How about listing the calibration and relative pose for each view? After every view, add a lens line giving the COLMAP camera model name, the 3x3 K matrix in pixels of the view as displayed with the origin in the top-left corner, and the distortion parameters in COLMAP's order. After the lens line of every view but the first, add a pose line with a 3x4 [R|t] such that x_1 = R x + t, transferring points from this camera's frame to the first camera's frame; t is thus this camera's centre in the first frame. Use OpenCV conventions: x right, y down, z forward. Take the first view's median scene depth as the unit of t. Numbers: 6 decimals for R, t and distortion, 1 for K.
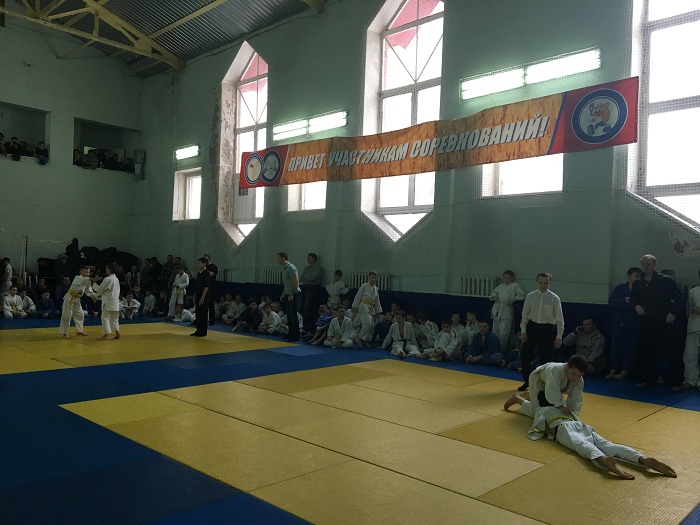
lens RADIAL K [[595.3, 0, 345.5], [0, 595.3, 265.1], [0, 0, 1]] dist [0.101590, -0.153497]
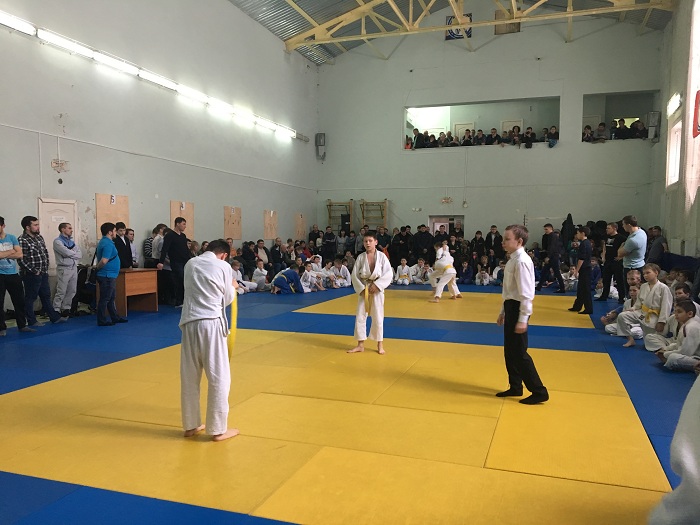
lens RADIAL K [[595.3, 0, 345.5], [0, 595.3, 265.1], [0, 0, 1]] dist [0.101590, -0.153497]
pose [[0.417959, 0.015214, -0.908338, 0.404421], [0.014630, 0.999617, 0.023475, 0.017127], [0.908348, -0.023101, 0.417577, 0.256298]]
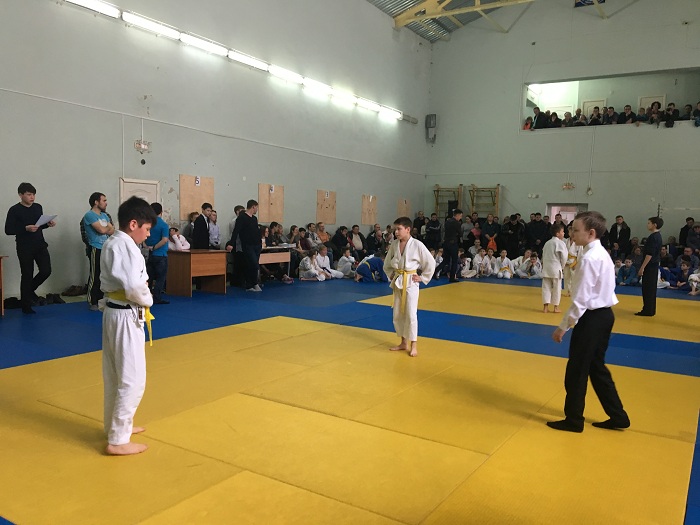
lens RADIAL K [[595.3, 0, 345.5], [0, 595.3, 265.1], [0, 0, 1]] dist [0.101590, -0.153497]
pose [[0.201602, 0.048038, -0.978289, 0.381457], [-0.017457, 0.998814, 0.045448, 0.017265], [0.979312, 0.007916, 0.202202, 0.348274]]
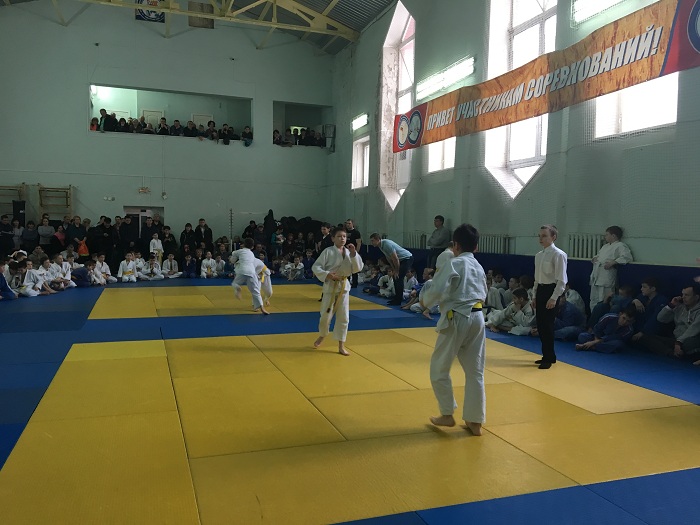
lens RADIAL K [[595.3, 0, 345.5], [0, 595.3, 265.1], [0, 0, 1]] dist [0.101590, -0.153497]
pose [[0.888821, 0.006102, -0.458214, 0.232718], [0.018084, 0.998665, 0.048377, 0.010116], [0.457898, -0.051285, 0.887524, 0.075420]]
